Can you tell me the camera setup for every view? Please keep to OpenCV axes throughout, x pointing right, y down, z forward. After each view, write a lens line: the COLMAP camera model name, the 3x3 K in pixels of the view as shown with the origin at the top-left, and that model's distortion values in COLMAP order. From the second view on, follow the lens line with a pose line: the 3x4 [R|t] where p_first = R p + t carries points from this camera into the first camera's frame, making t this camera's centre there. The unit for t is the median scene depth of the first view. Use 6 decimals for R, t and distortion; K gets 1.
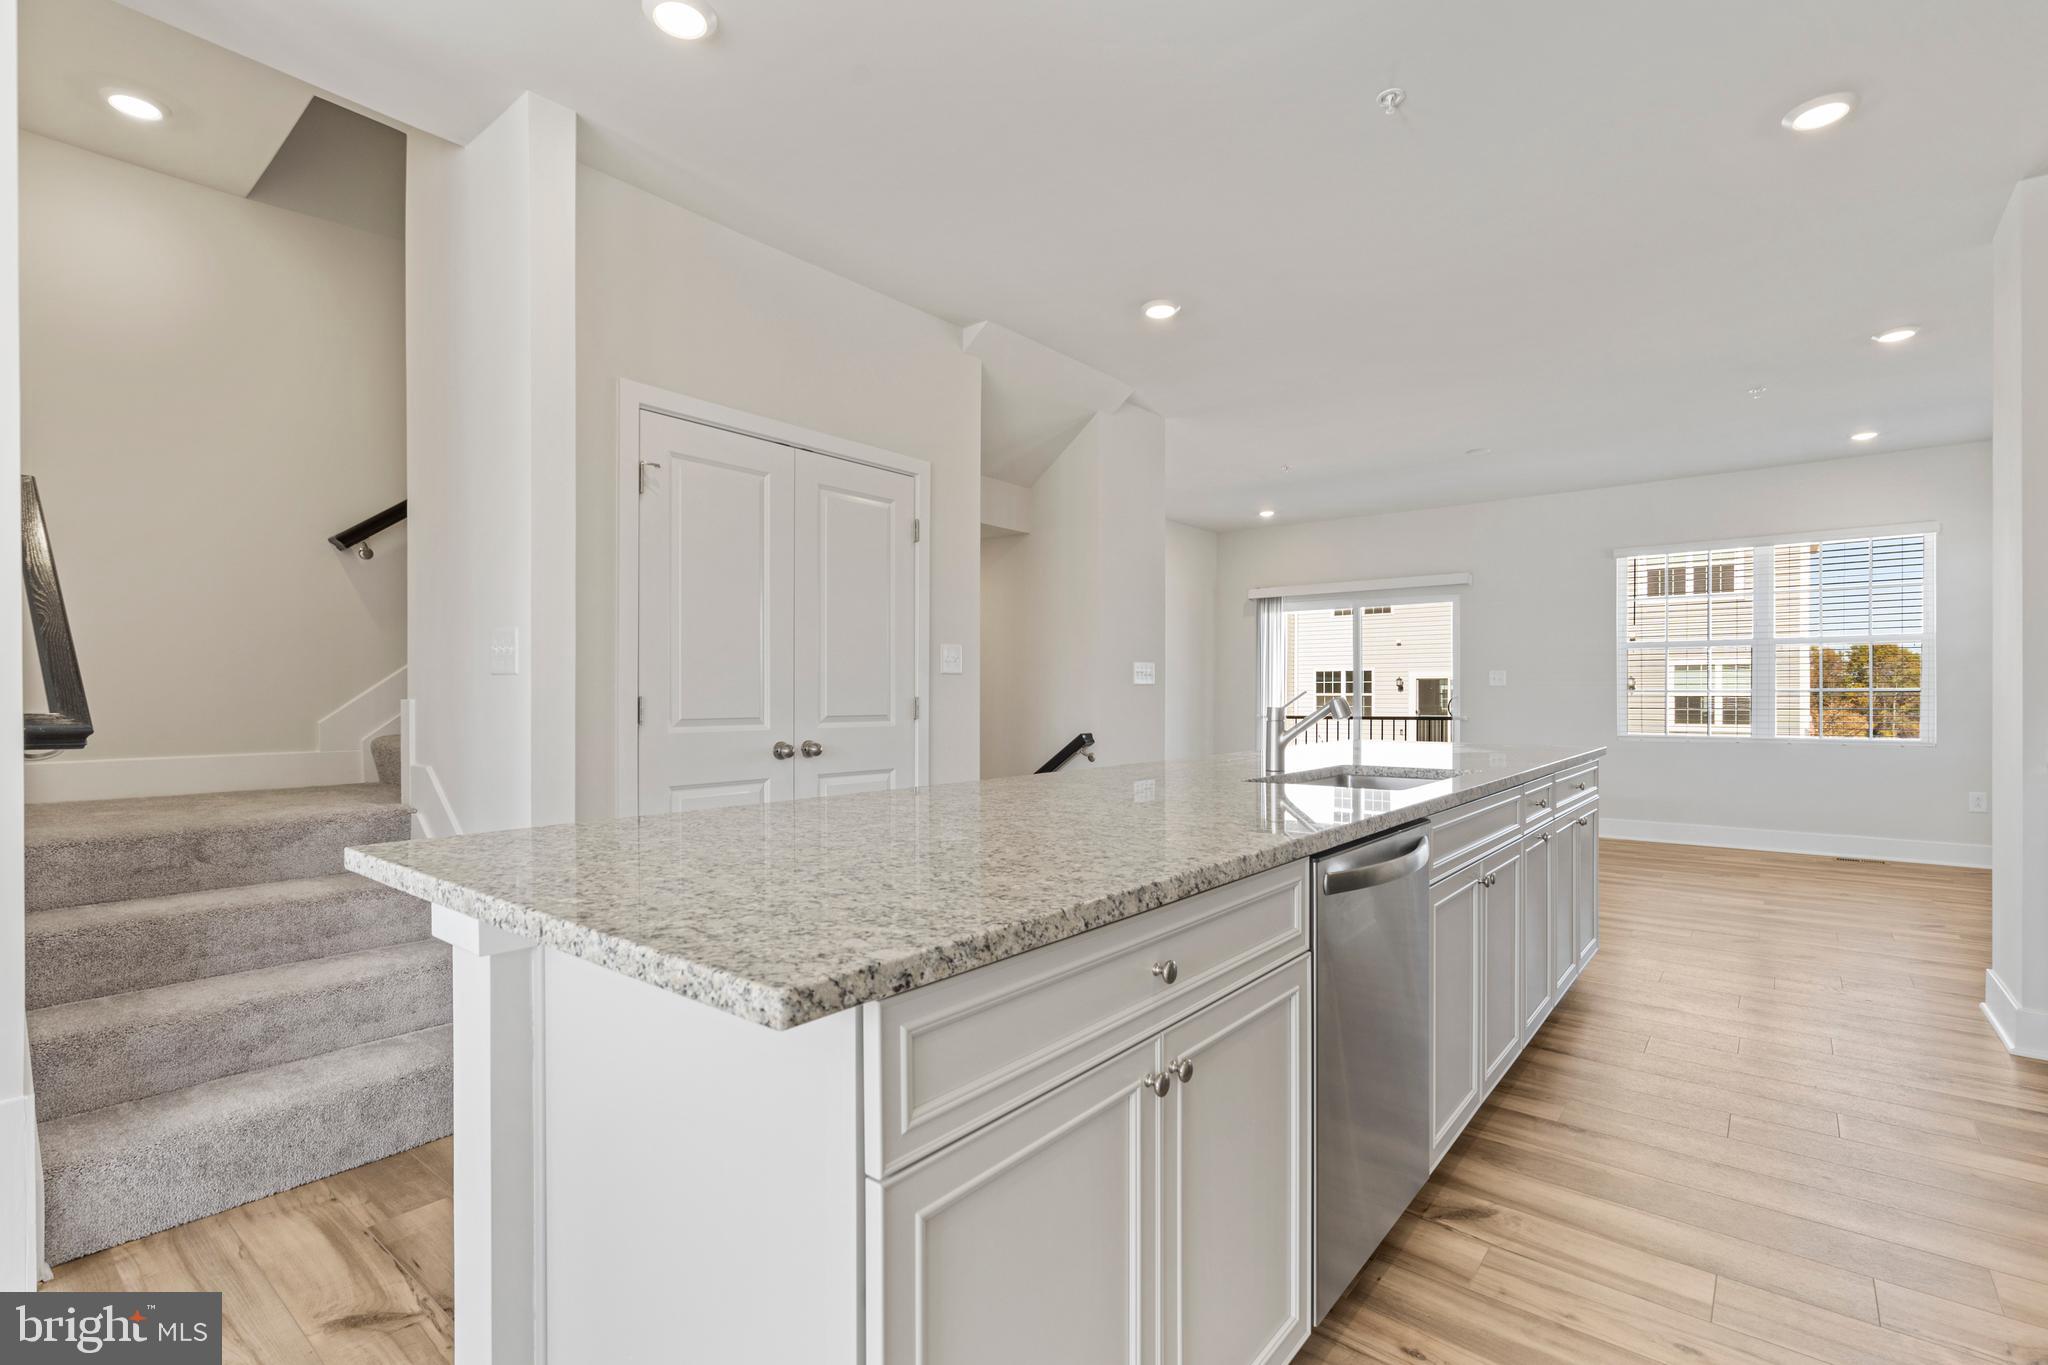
lens RADIAL K [[932.9, 0, 1024.0], [0, 932.9, 682.5], [0, 0, 1]] dist [-0.003315, 0.000662]
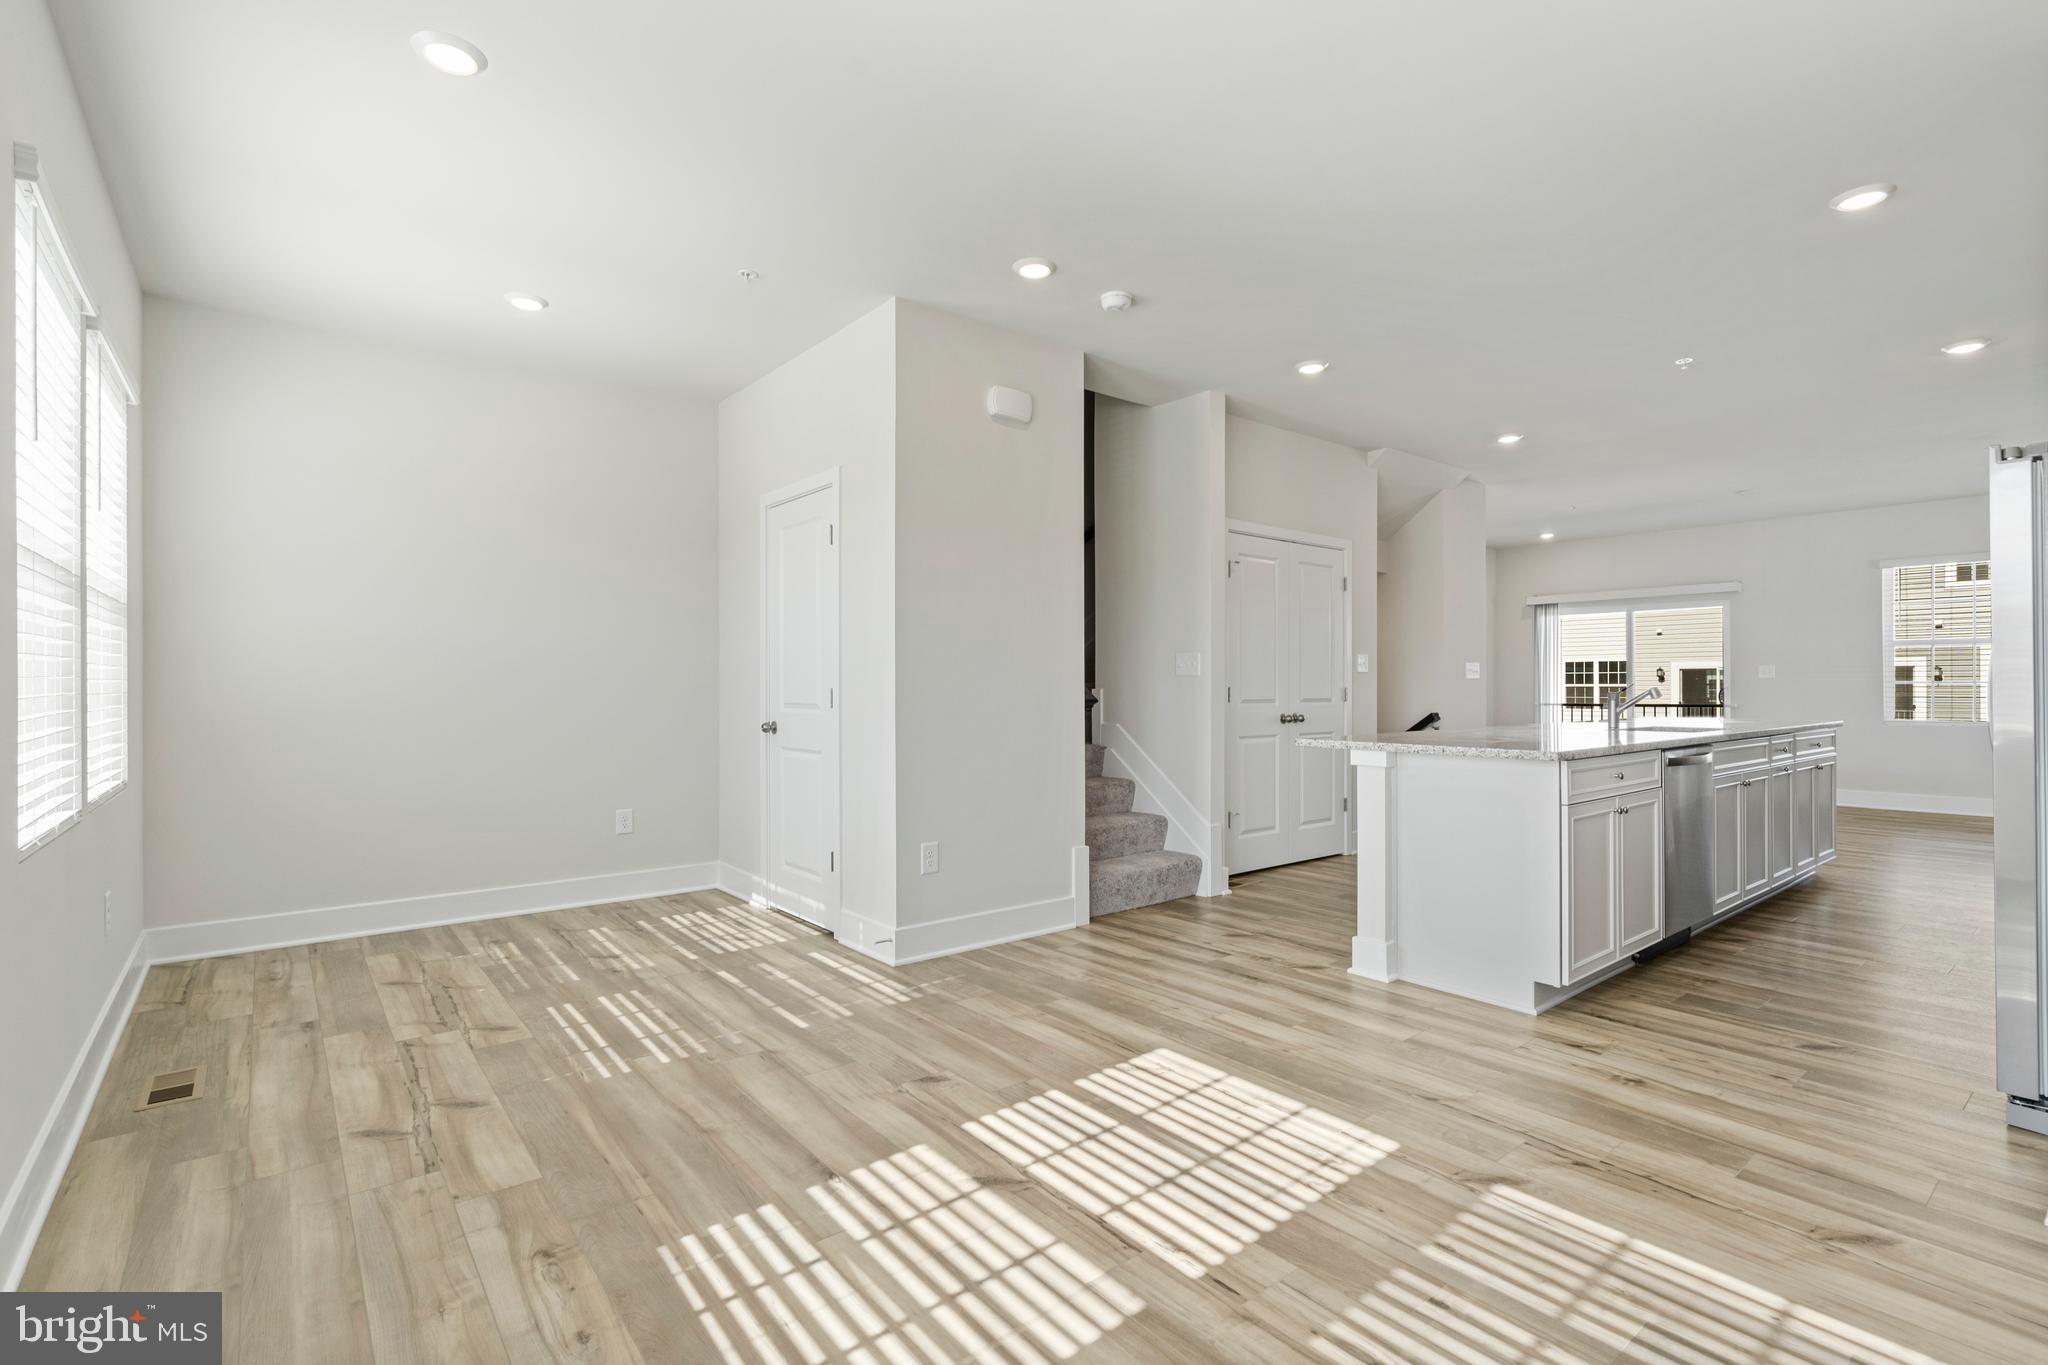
lens RADIAL K [[949.1, 0, 1012.2], [0, 949.1, 679.9], [0, 0, 1]] dist [0.000652, 0.000223]
pose [[0.977952, -0.003694, -0.208797, -0.217532], [0.004969, 0.999972, 0.005580, -0.006556], [0.208771, -0.006494, 0.977943, -0.467522]]
